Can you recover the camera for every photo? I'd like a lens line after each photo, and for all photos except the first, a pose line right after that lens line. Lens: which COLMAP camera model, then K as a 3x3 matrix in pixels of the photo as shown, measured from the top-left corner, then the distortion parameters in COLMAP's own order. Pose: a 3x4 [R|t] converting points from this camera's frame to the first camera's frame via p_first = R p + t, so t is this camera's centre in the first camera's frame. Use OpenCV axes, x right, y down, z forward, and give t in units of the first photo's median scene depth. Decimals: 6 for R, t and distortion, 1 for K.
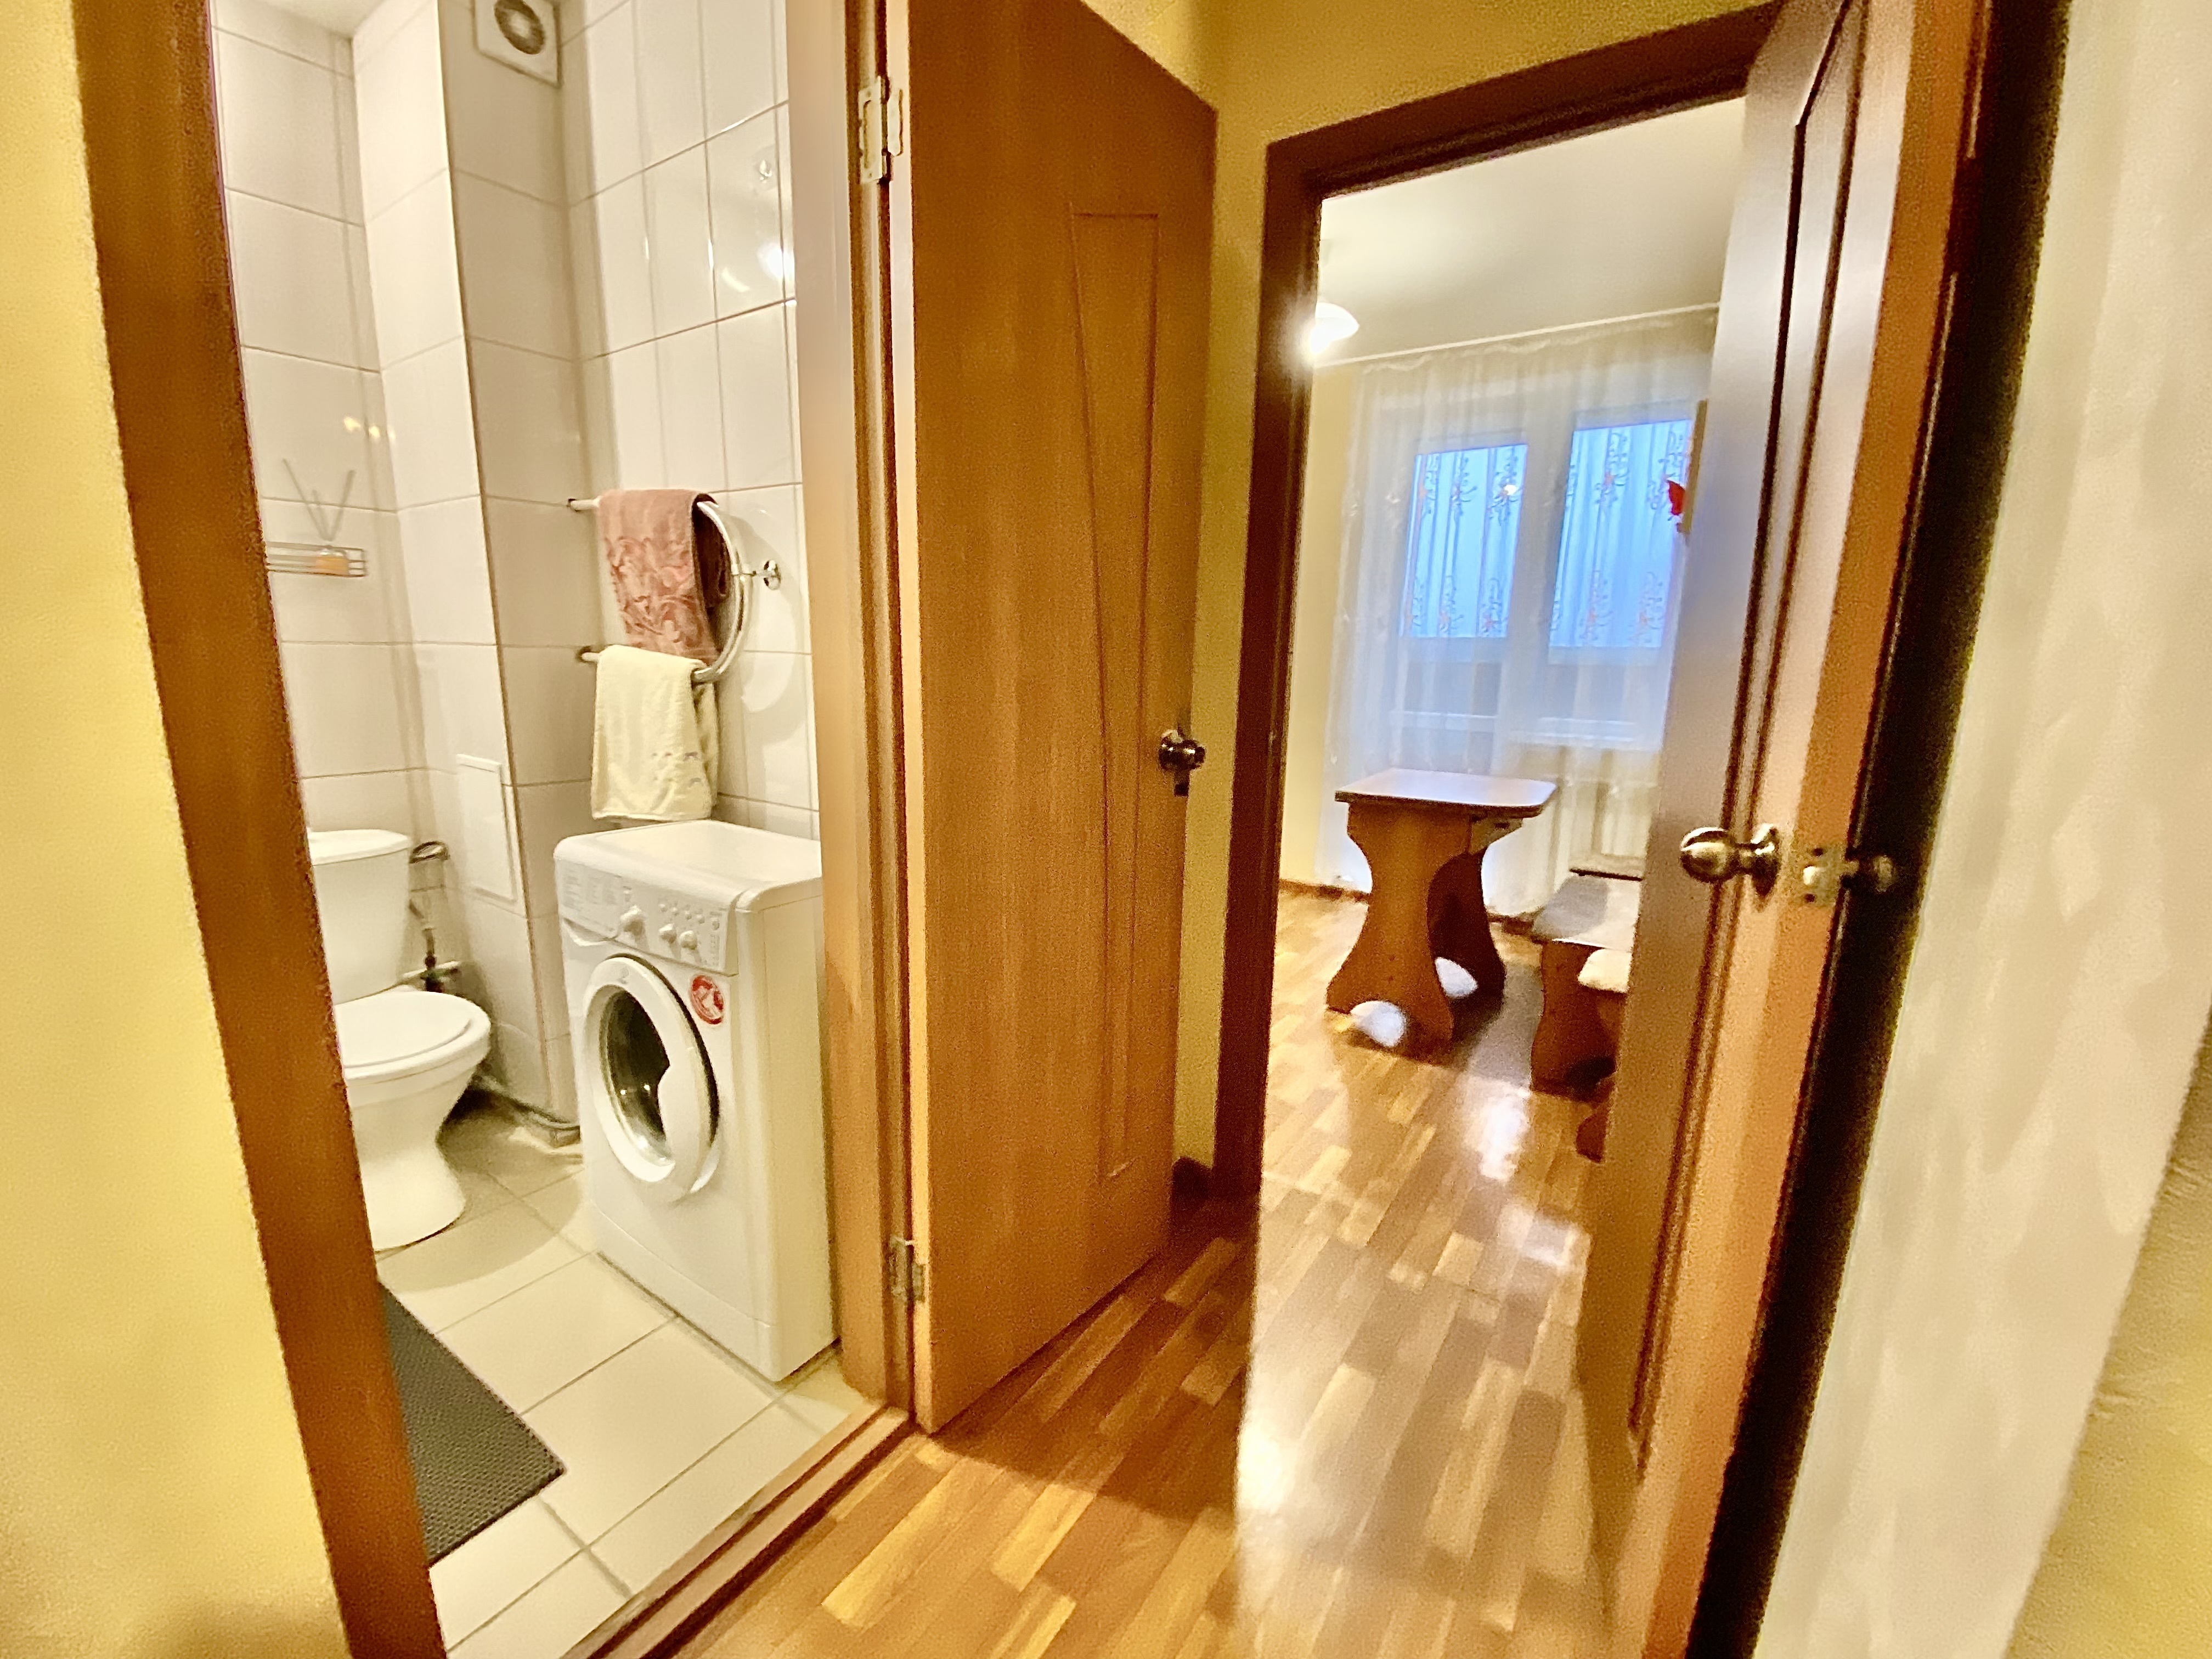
lens RADIAL K [[901.4, 0, 1106.4], [0, 901.4, 825.4], [0, 0, 1]] dist [0.001563, -0.006302]
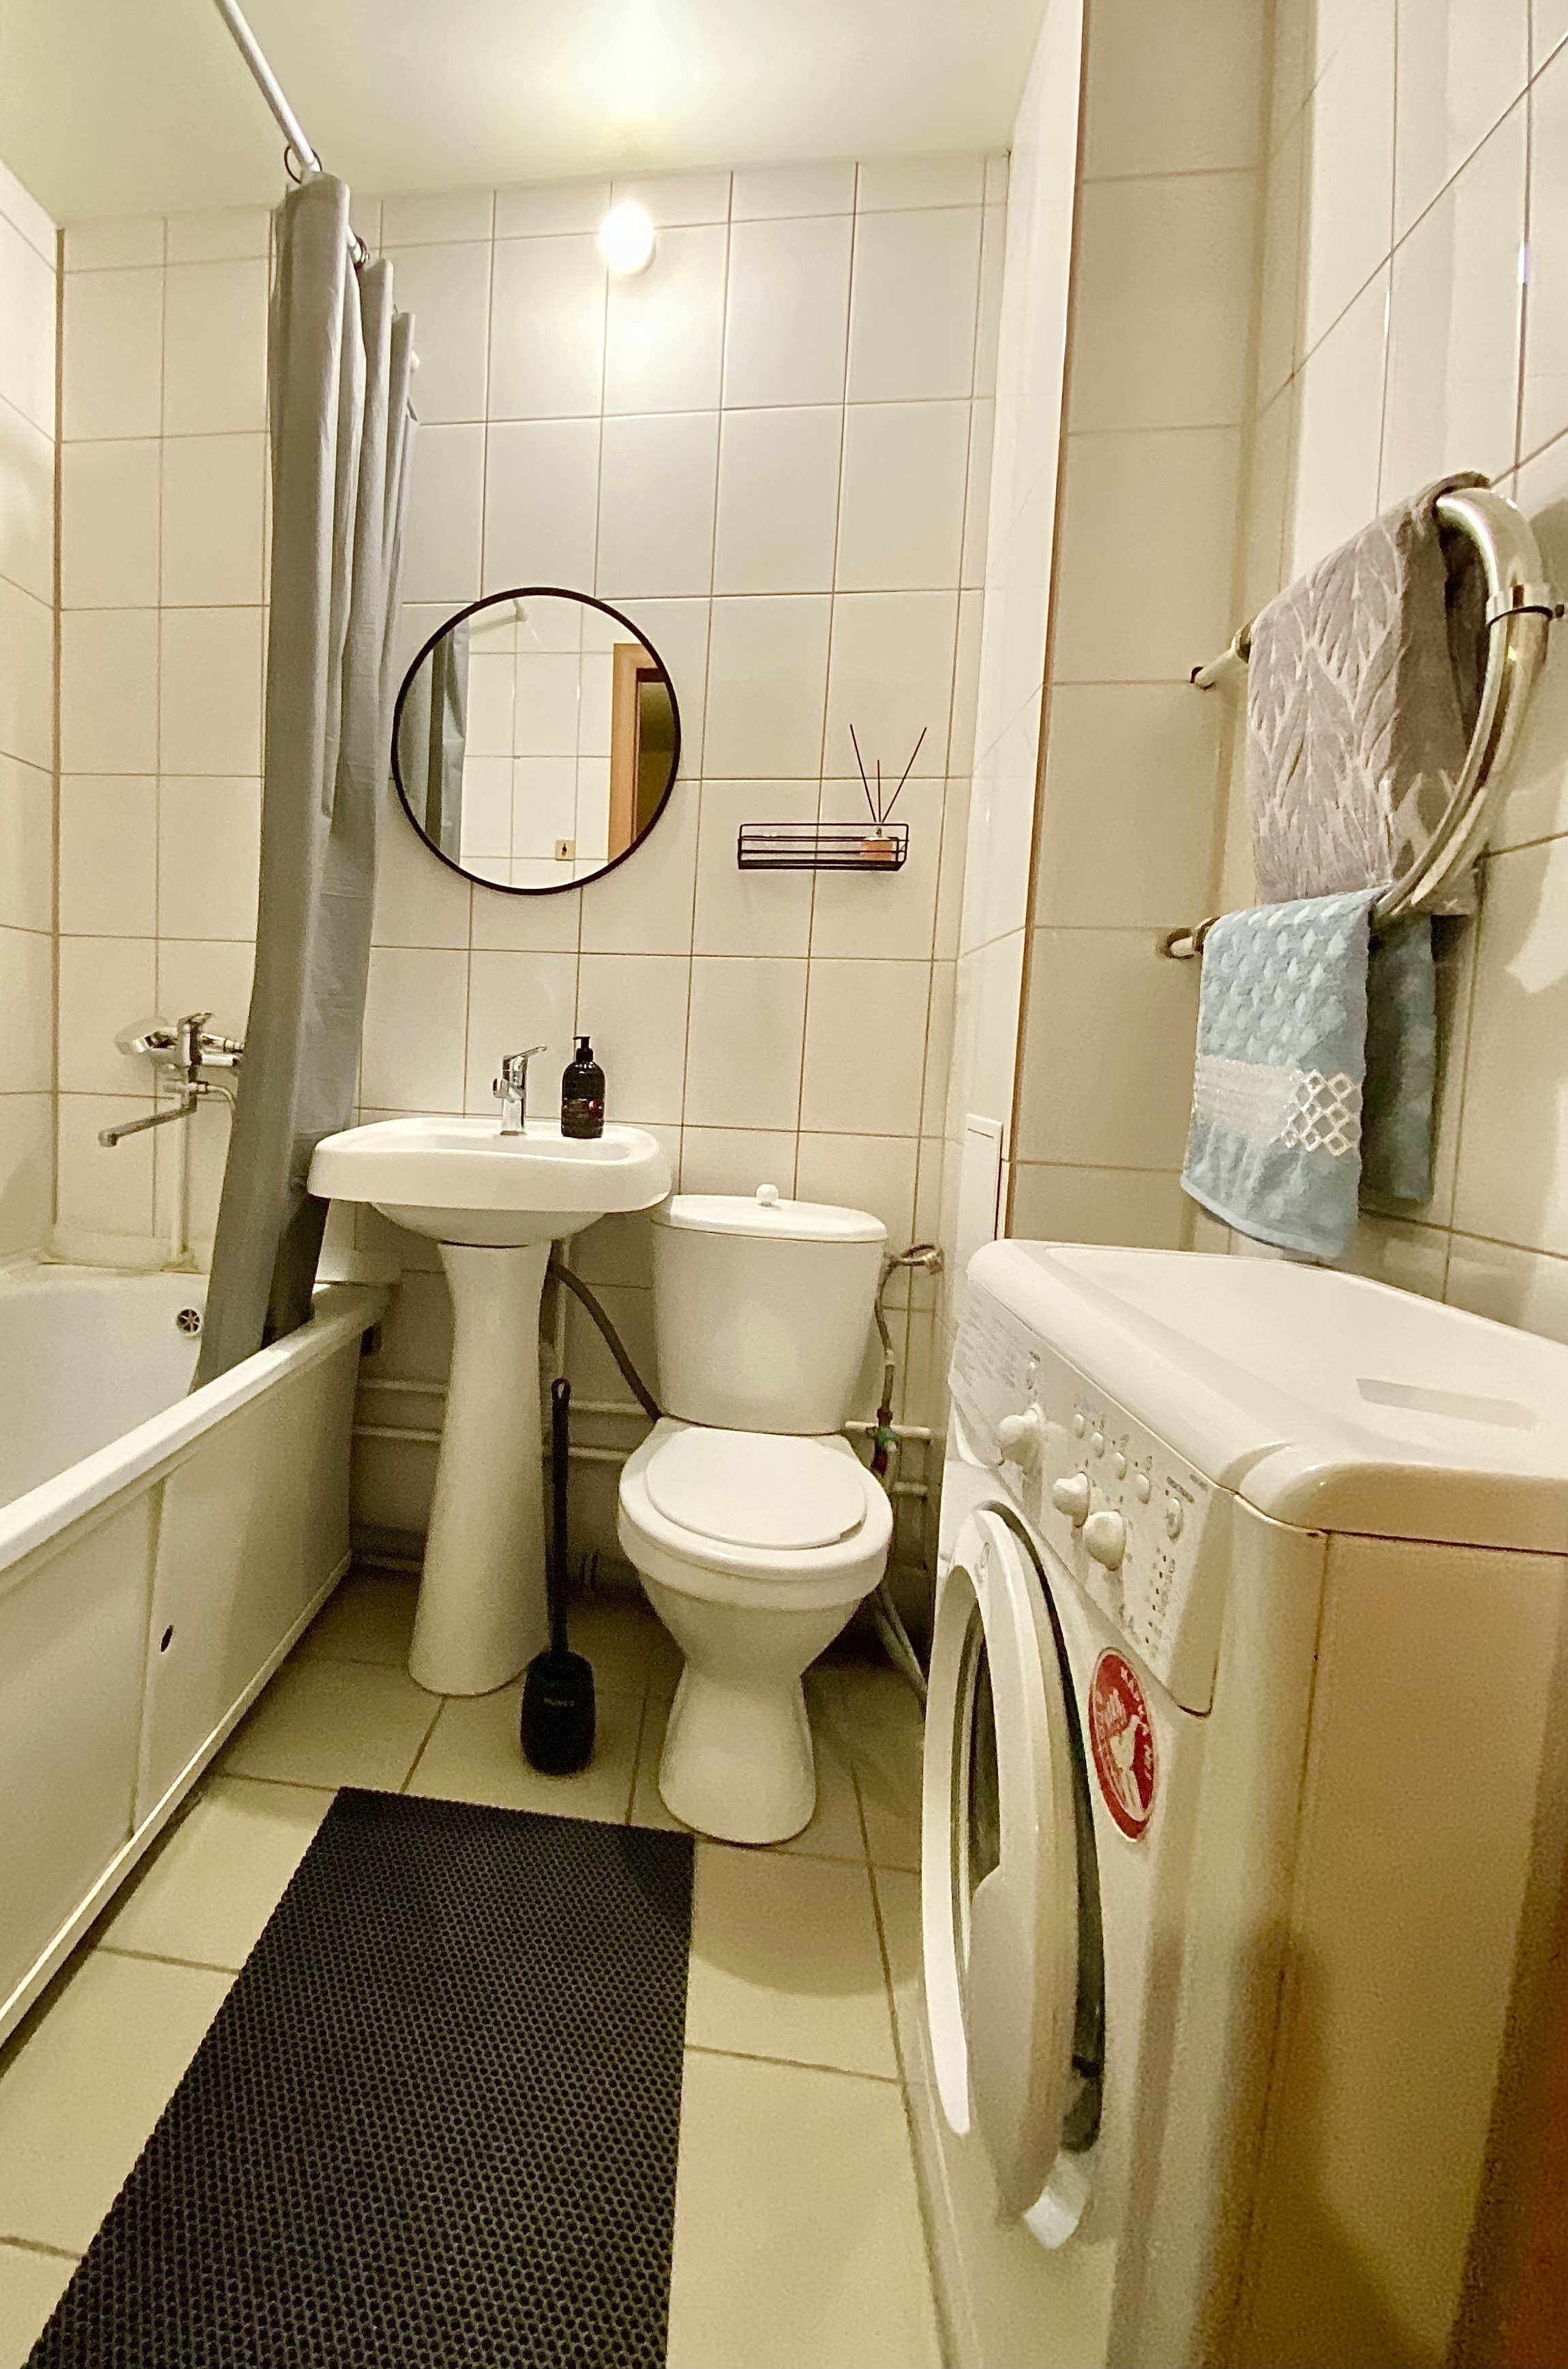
lens RADIAL K [[876.0, 0, 778.5], [0, 876.0, 1203.0], [0, 0, 1]] dist [0.001333, 0.000059]
pose [[0.376718, 0.044180, -0.925274, -0.184603], [-0.189058, 0.981504, -0.030109, 0.030649], [0.906830, 0.186273, 0.378103, 0.666081]]
